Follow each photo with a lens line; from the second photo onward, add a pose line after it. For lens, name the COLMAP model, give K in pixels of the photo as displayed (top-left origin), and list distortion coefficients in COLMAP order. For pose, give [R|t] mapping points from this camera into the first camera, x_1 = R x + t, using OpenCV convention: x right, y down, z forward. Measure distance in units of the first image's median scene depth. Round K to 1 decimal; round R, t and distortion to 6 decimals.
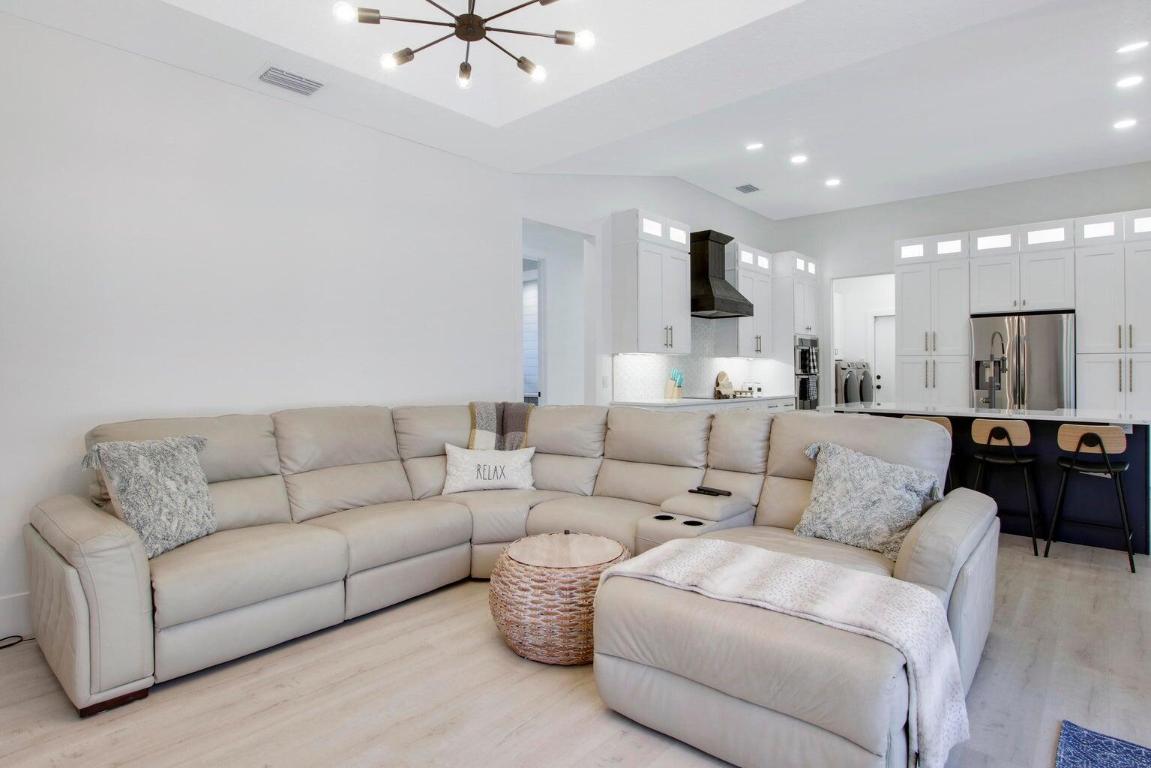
lens RADIAL K [[603.3, 0, 575.5], [0, 603.3, 384.0], [0, 0, 1]] dist [0.000266, -0.000101]
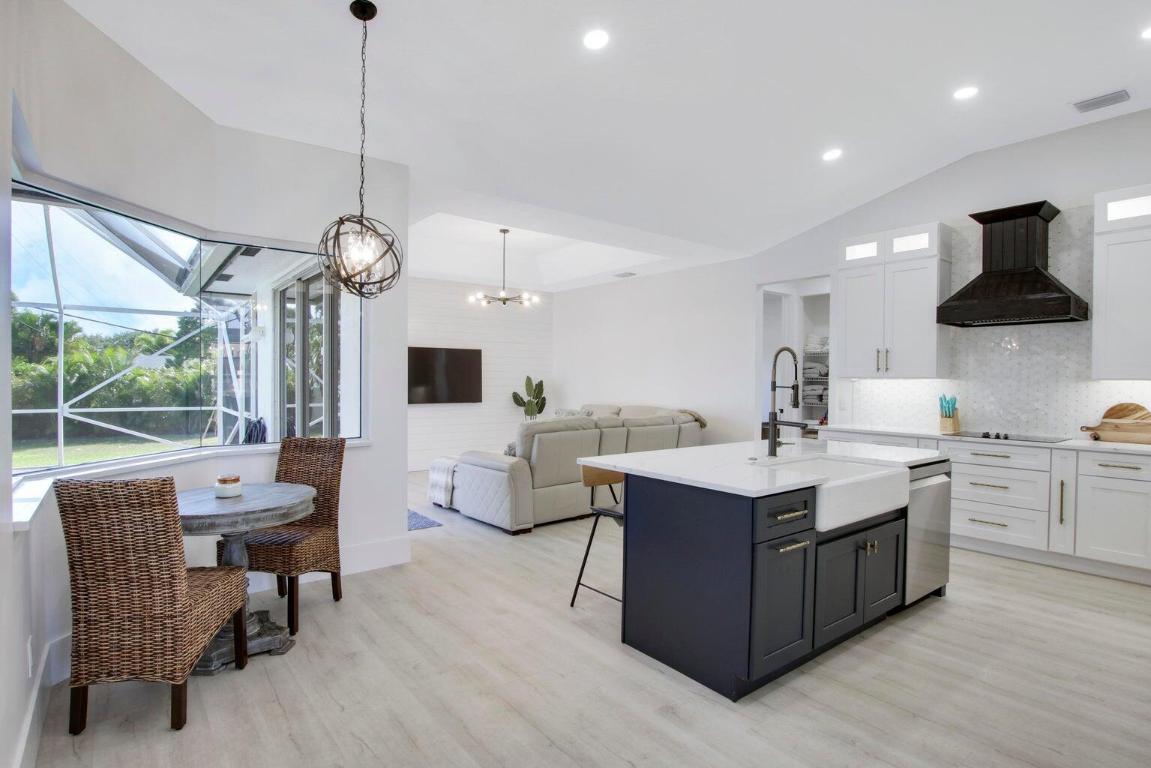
lens RADIAL K [[603.3, 0, 575.5], [0, 603.3, 384.0], [0, 0, 1]] dist [0.000266, -0.000101]
pose [[-0.181279, 0.001346, -0.983431, 1.168742], [-0.032256, 0.999453, 0.007314, -0.034616], [0.982903, 0.033048, -0.181136, 0.719020]]
